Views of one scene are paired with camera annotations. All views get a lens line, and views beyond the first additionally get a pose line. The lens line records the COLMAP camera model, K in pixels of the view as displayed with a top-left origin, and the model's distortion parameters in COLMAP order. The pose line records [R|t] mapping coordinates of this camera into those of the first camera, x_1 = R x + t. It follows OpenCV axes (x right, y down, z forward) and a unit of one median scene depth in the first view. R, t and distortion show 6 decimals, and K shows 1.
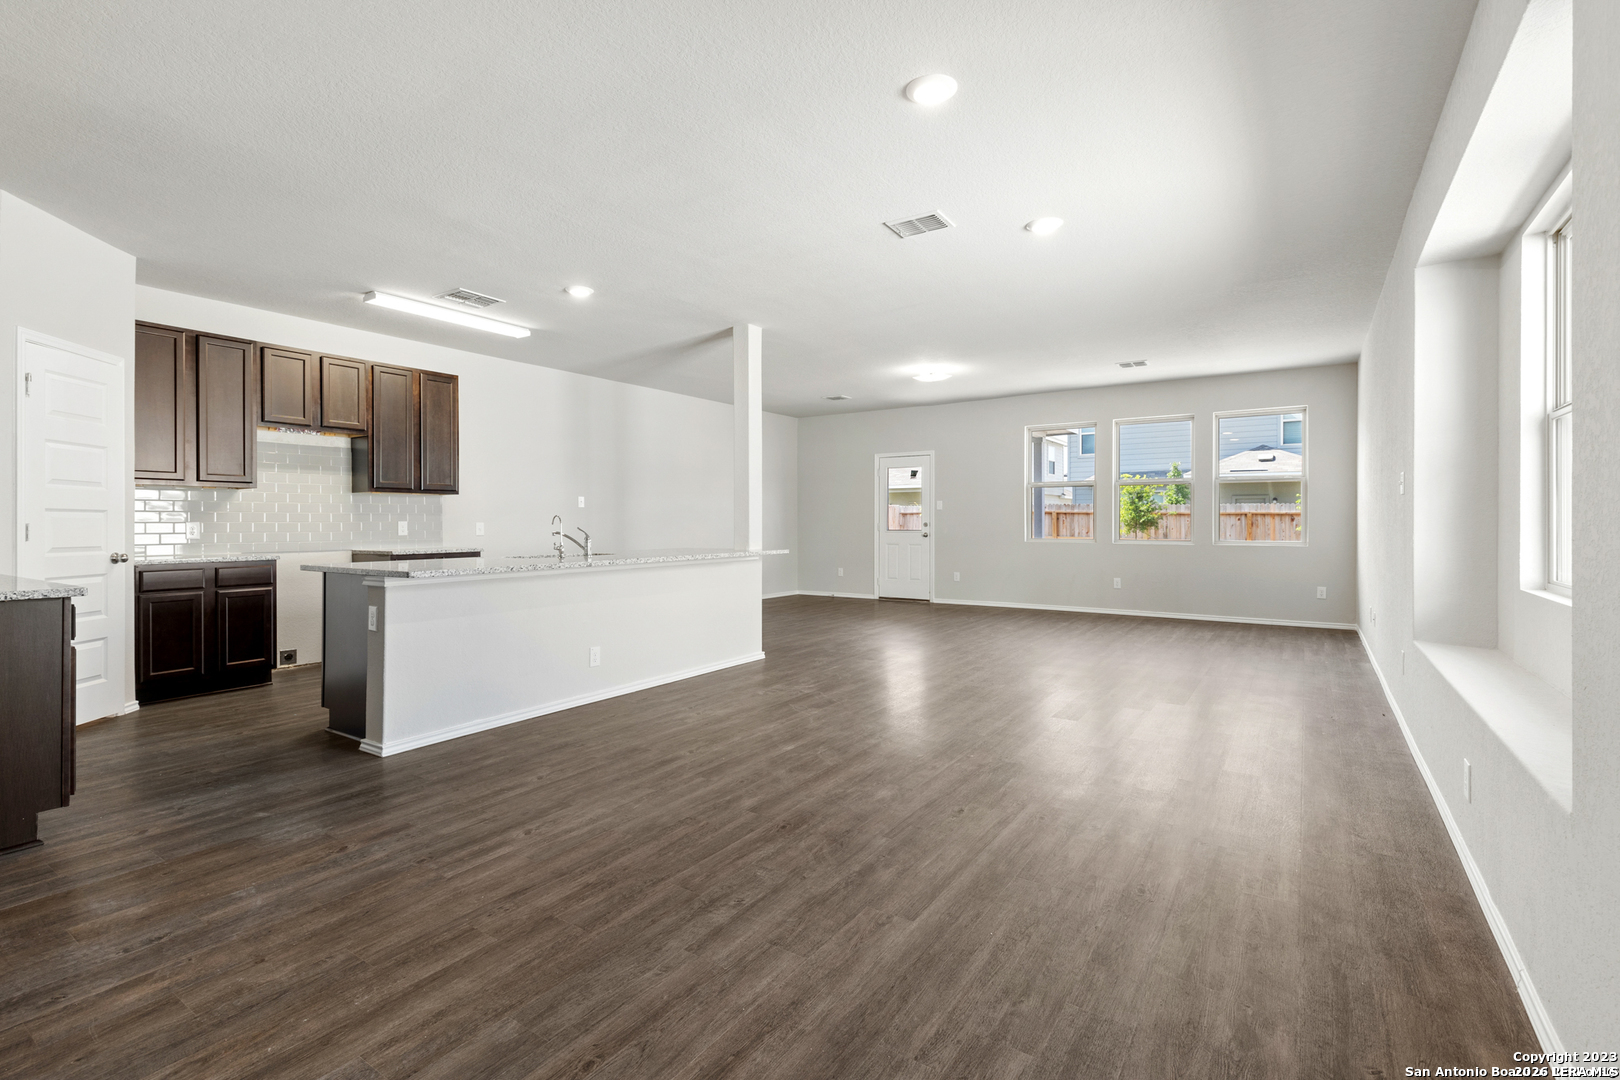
lens RADIAL K [[743.2, 0, 811.7], [0, 743.2, 528.5], [0, 0, 1]] dist [0.008308, -0.000898]
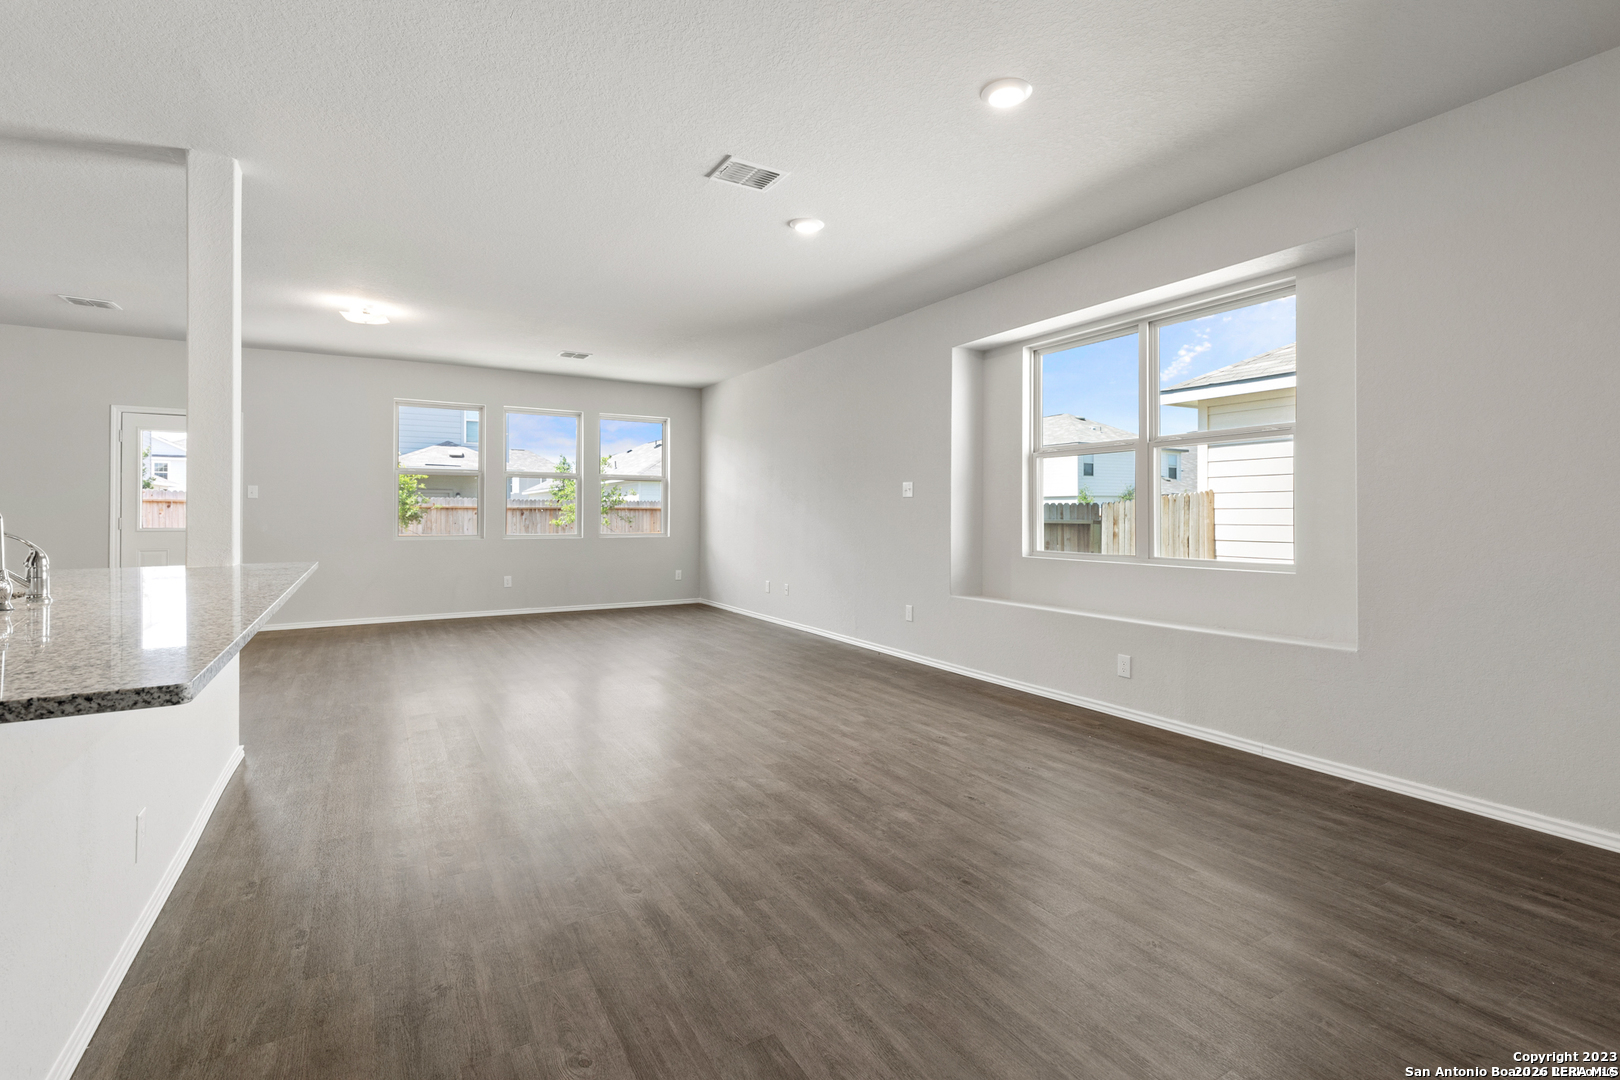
lens RADIAL K [[743.2, 0, 810.6], [0, 743.2, 531.2], [0, 0, 1]] dist [0.008308, -0.000898]
pose [[0.428235, -0.017497, 0.903498, -0.711073], [0.005818, 0.999845, 0.016605, -0.008618], [-0.903649, -0.001854, 0.428270, 0.655858]]
